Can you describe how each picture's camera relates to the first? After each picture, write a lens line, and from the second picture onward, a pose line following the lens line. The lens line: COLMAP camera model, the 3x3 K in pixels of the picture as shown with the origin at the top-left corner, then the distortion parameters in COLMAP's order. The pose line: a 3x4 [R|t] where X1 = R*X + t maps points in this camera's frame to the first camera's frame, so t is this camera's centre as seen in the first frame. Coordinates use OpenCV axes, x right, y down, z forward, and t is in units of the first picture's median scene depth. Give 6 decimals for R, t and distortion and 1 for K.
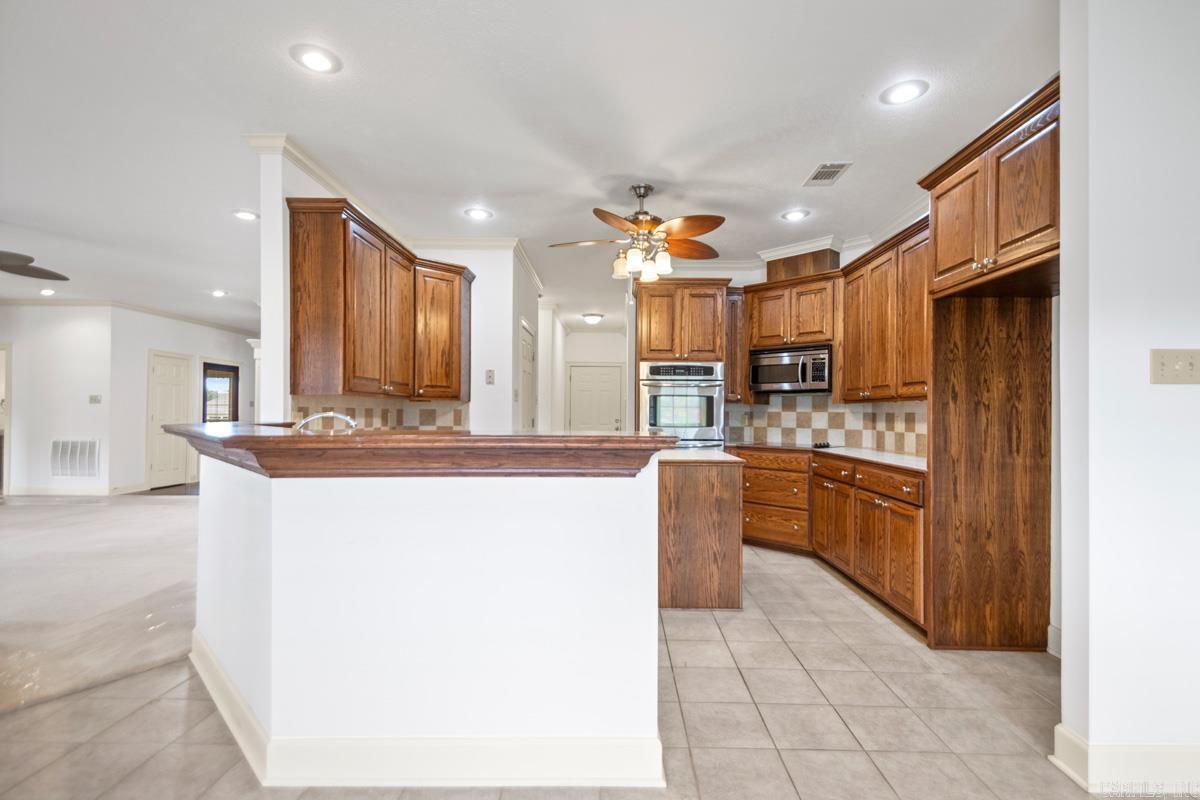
lens RADIAL K [[561.5, 0, 614.6], [0, 561.5, 408.2], [0, 0, 1]] dist [0.027724, -0.000006]
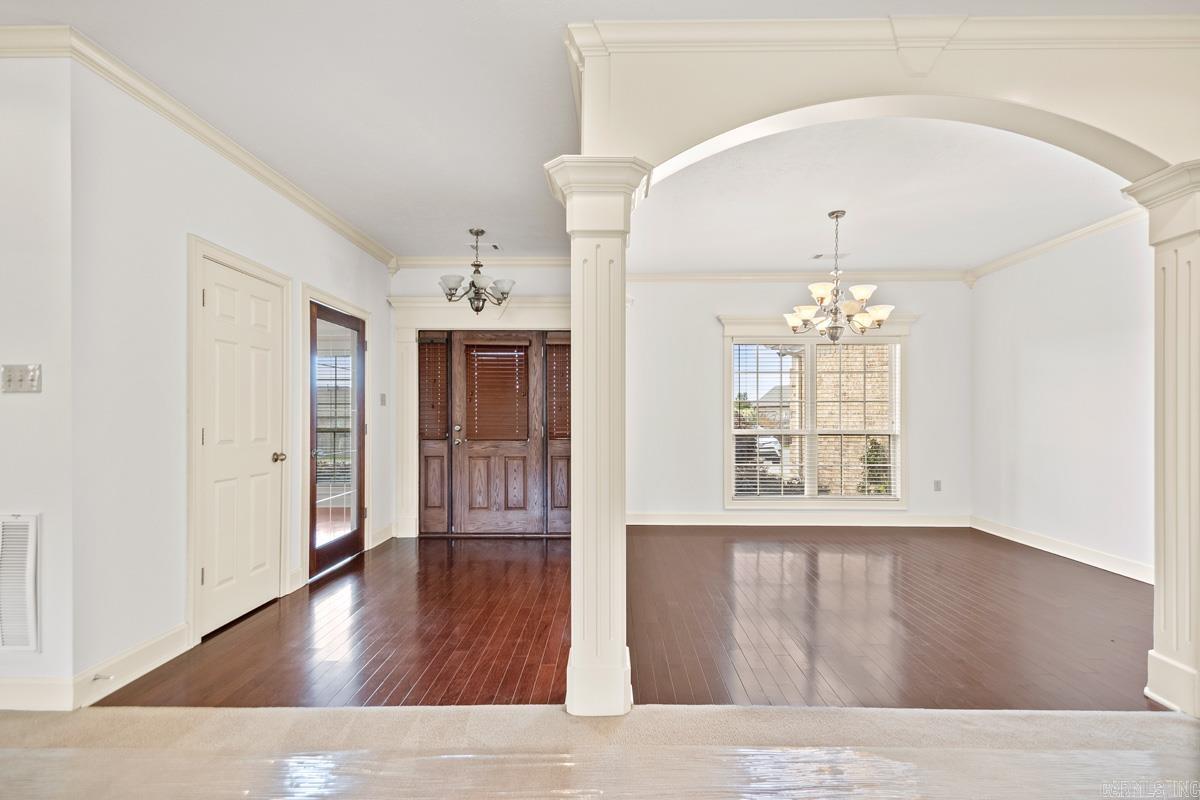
lens RADIAL K [[552.7, 0, 607.0], [0, 552.7, 408.3], [0, 0, 1]] dist [0.001892, -0.000802]
pose [[0.999970, -0.005912, -0.004942, -0.984366], [0.005922, 0.999981, 0.001910, 0.000875], [0.004931, -0.001939, 0.999986, 1.164779]]
